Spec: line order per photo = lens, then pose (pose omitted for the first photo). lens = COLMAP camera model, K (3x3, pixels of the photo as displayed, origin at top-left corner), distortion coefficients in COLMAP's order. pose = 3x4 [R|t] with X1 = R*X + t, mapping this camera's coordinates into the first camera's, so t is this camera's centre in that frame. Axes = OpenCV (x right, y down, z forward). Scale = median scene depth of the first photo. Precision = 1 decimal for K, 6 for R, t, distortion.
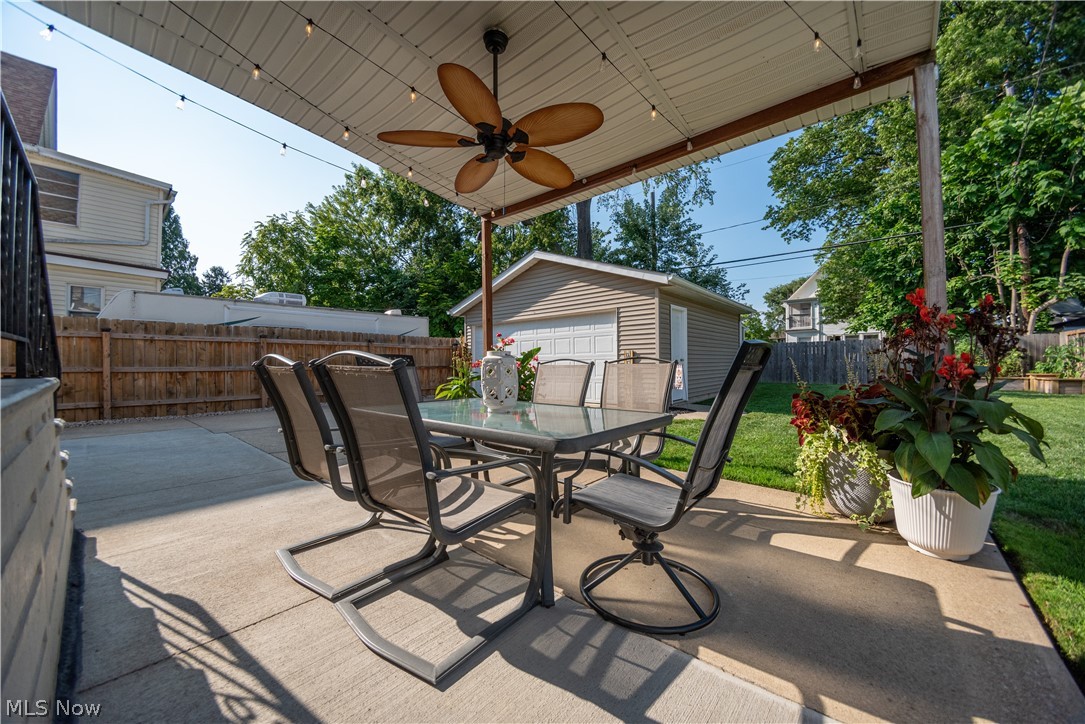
lens RADIAL K [[401.9, 0, 542.5], [0, 401.9, 362.0], [0, 0, 1]] dist [-0.008149, -0.008036]
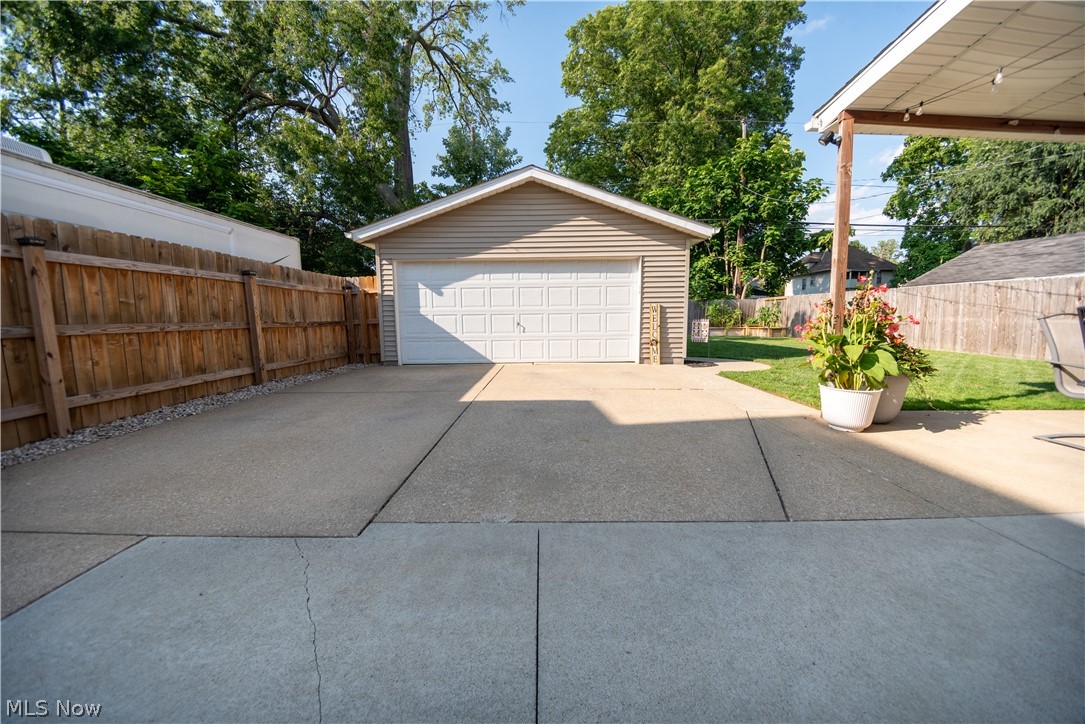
lens RADIAL K [[406.0, 0, 547.0], [0, 406.0, 364.7], [0, 0, 1]] dist [-0.000824, -0.011531]
pose [[0.752837, -0.074264, 0.654004, -0.564719], [-0.002654, 0.993264, 0.115844, 0.004032], [-0.658202, -0.088947, 0.747569, 0.404475]]
